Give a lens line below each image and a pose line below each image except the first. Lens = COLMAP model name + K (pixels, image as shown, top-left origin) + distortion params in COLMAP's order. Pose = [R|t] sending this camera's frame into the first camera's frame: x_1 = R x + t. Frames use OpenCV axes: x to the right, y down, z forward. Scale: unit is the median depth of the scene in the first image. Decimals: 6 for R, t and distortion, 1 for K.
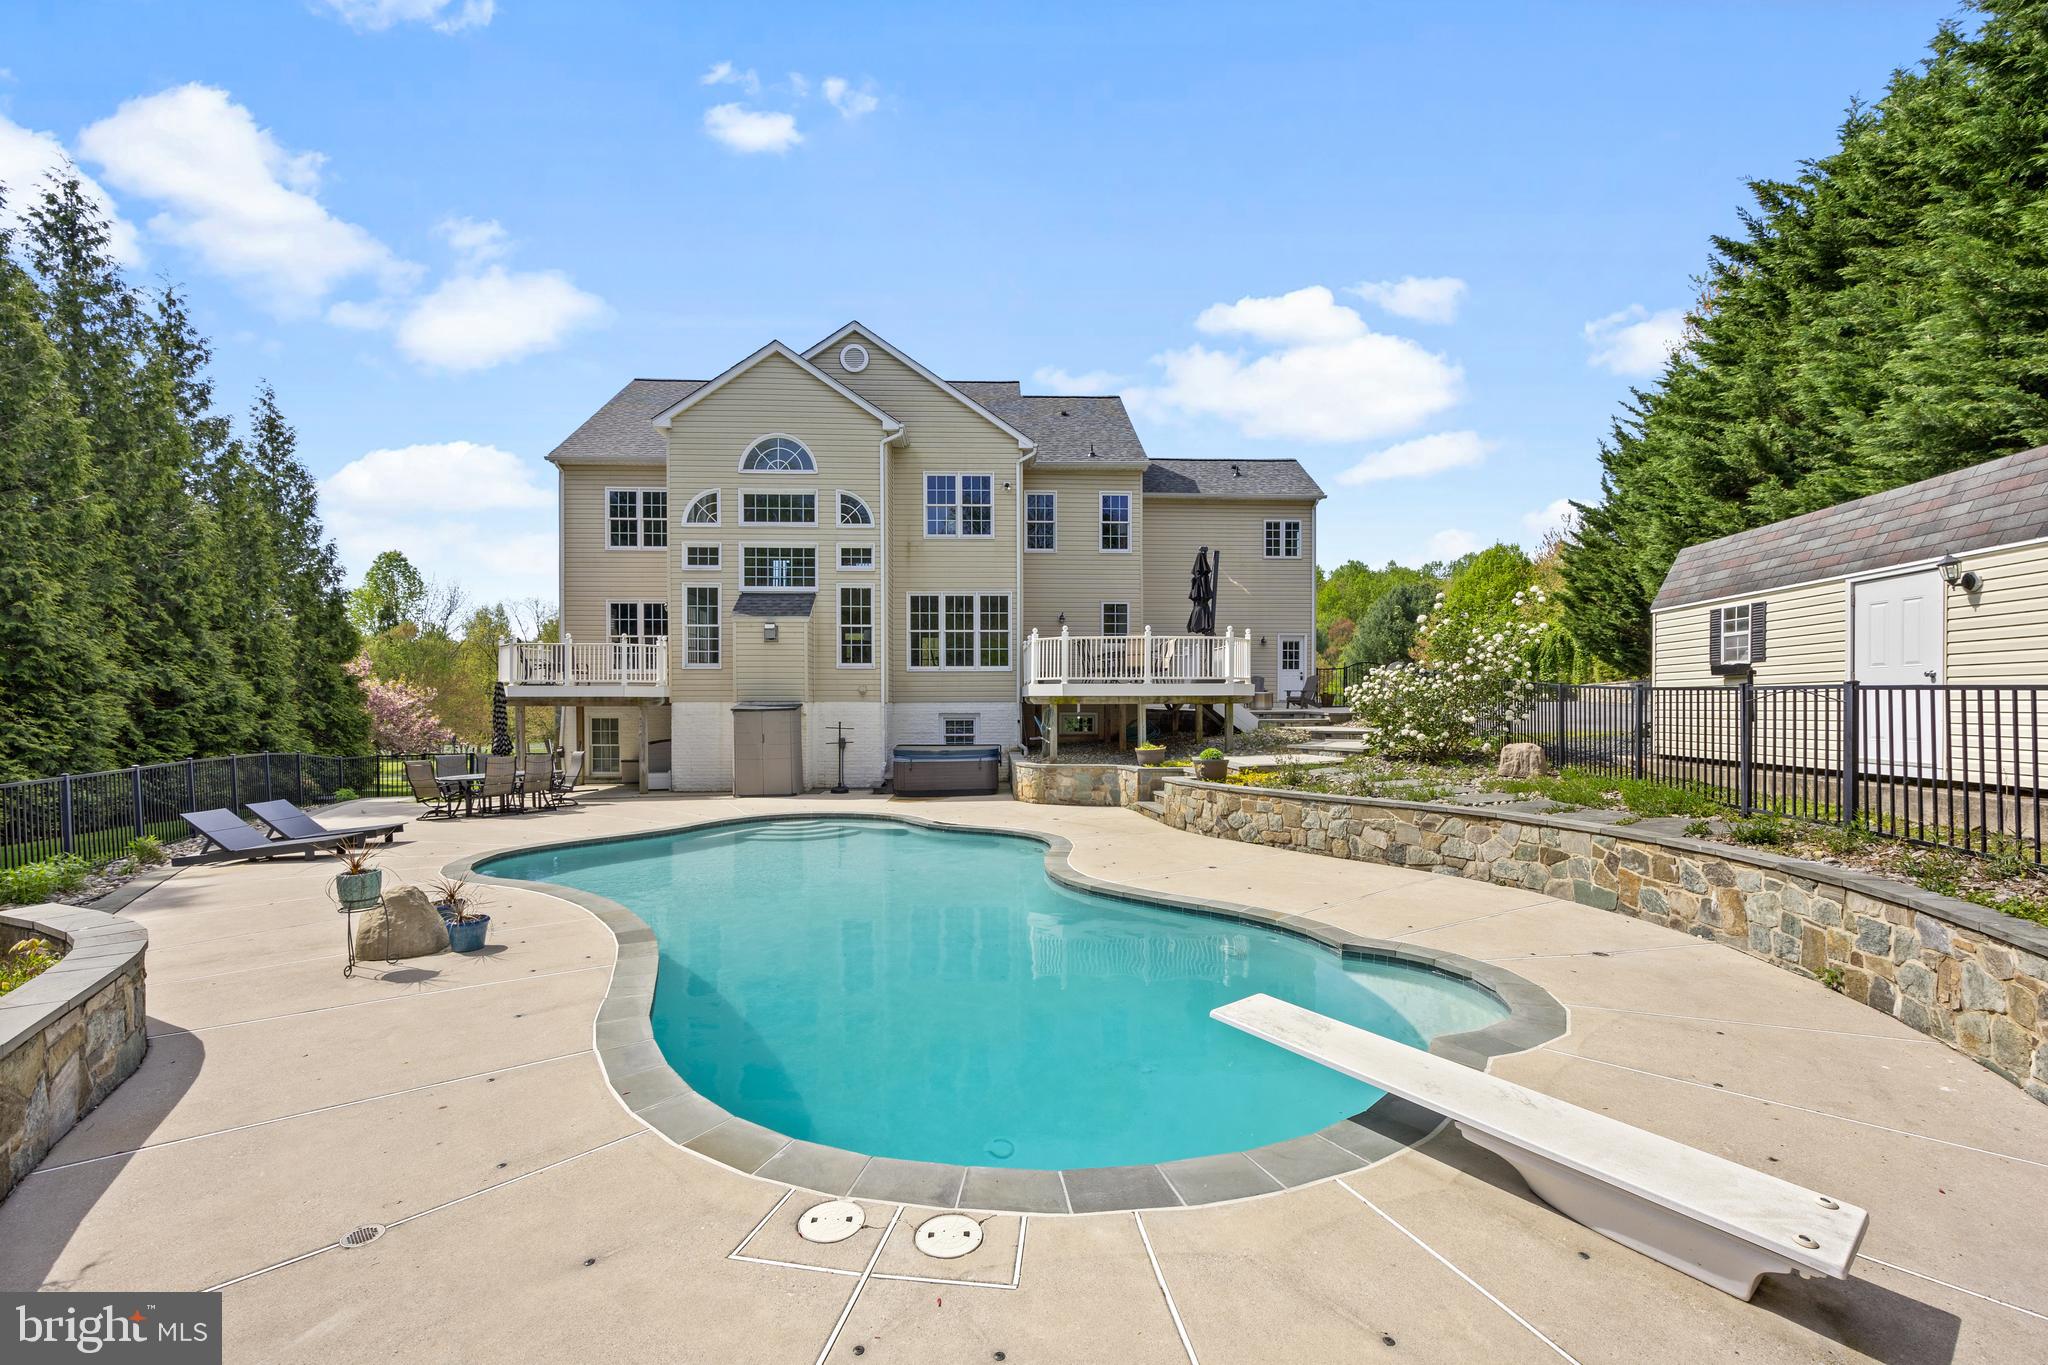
lens RADIAL K [[819.0, 0, 1097.6], [0, 819.0, 700.4], [0, 0, 1]] dist [-0.004910, 0.000133]
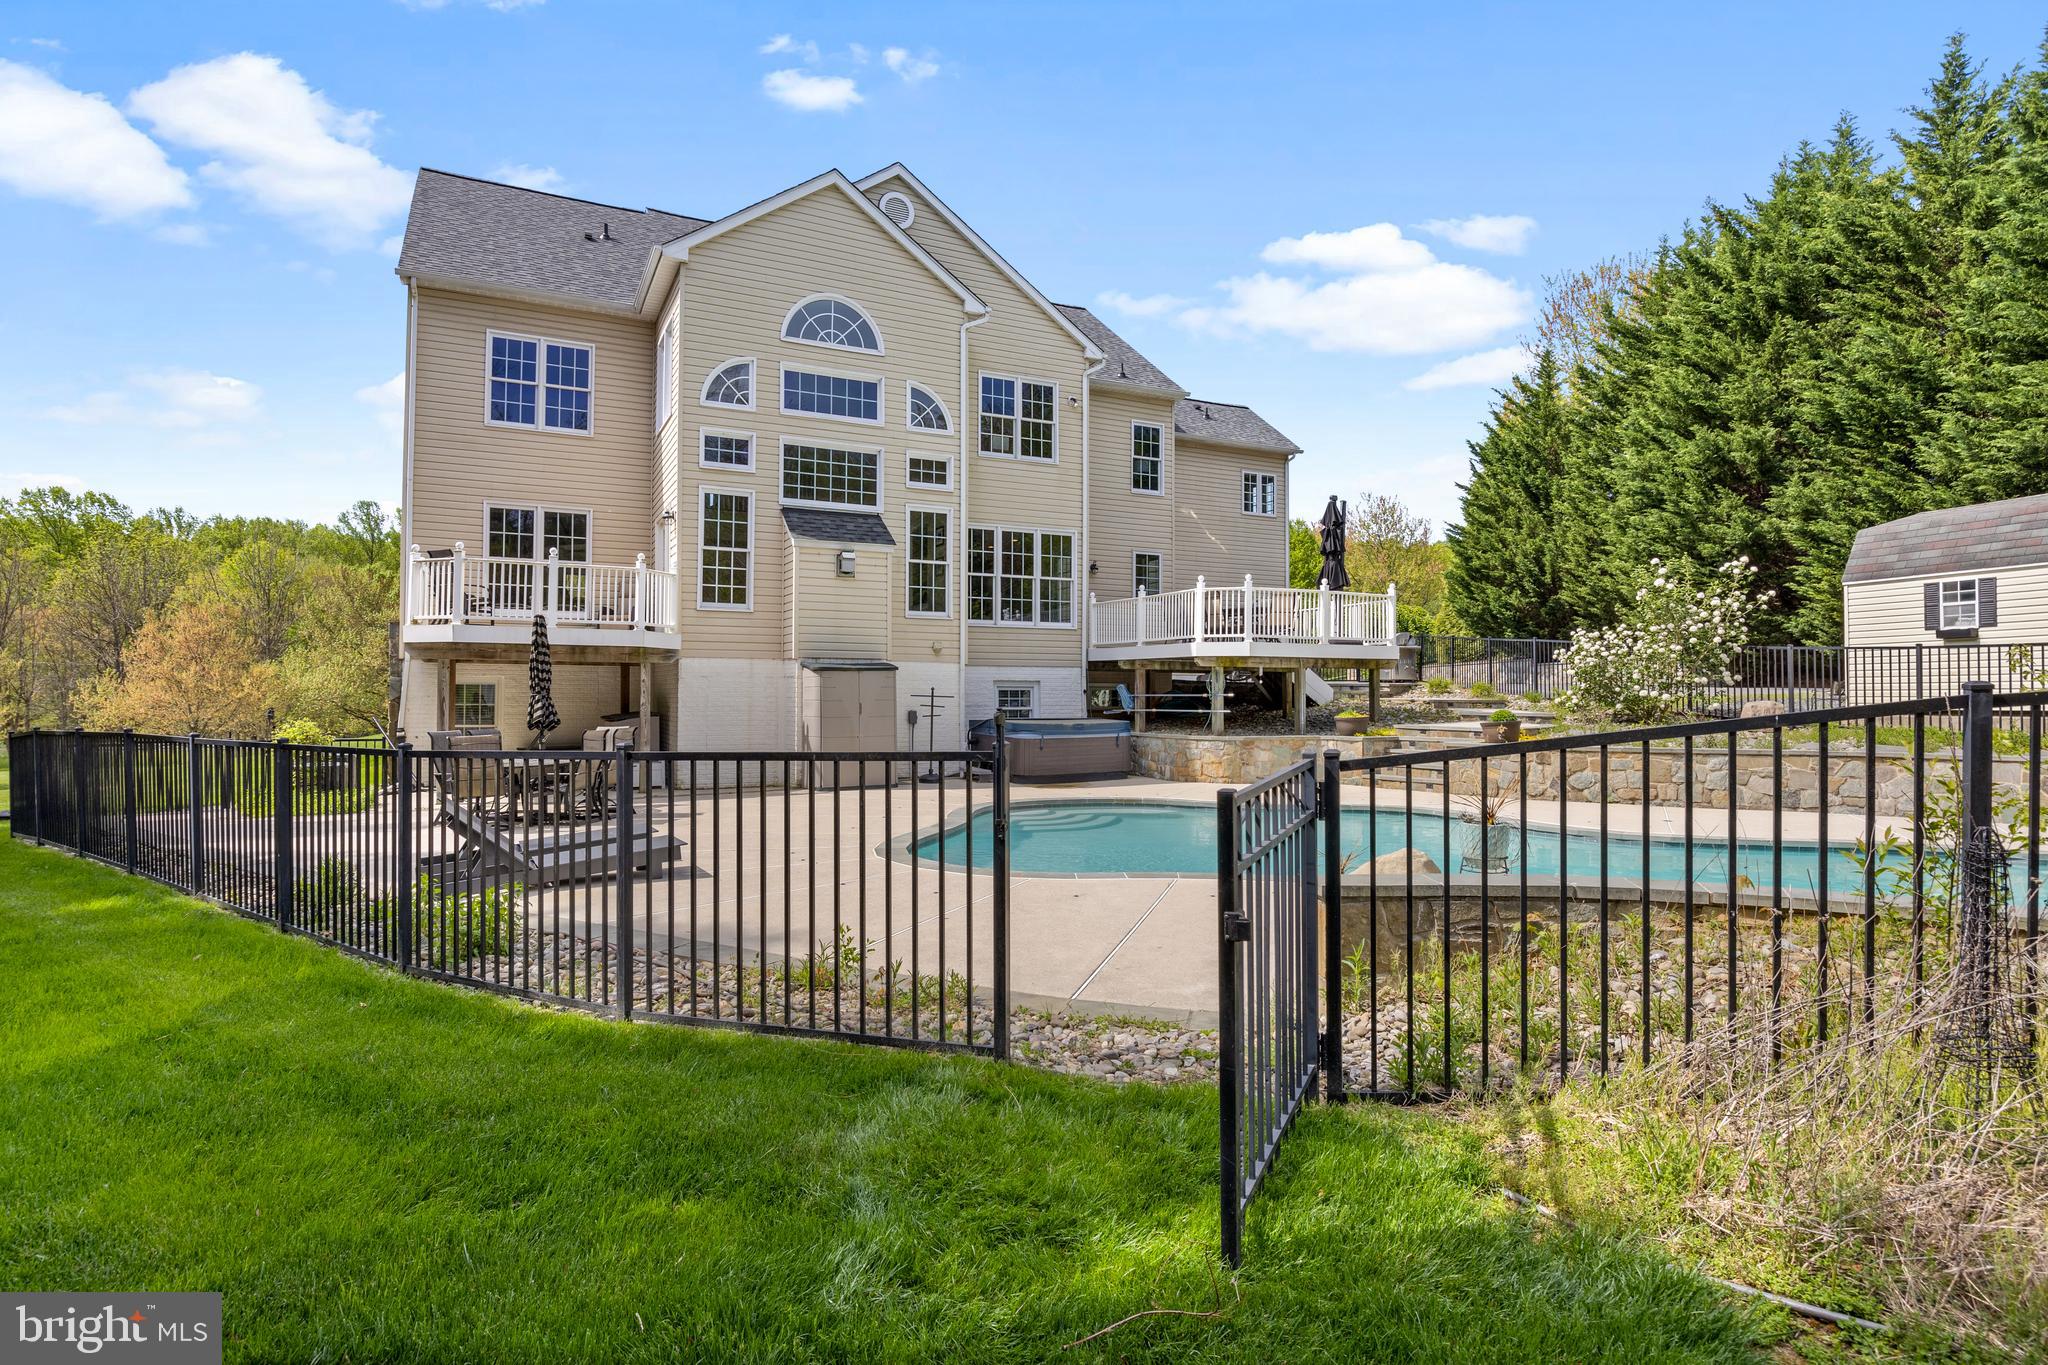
lens RADIAL K [[1002.6, 0, 1088.3], [0, 1002.6, 658.3], [0, 0, 1]] dist [-0.003793, -0.000394]
pose [[0.916151, 0.016377, 0.400499, -0.528797], [-0.003765, 0.999473, -0.032257, 0.027382], [-0.400816, 0.028045, 0.915729, 0.094637]]
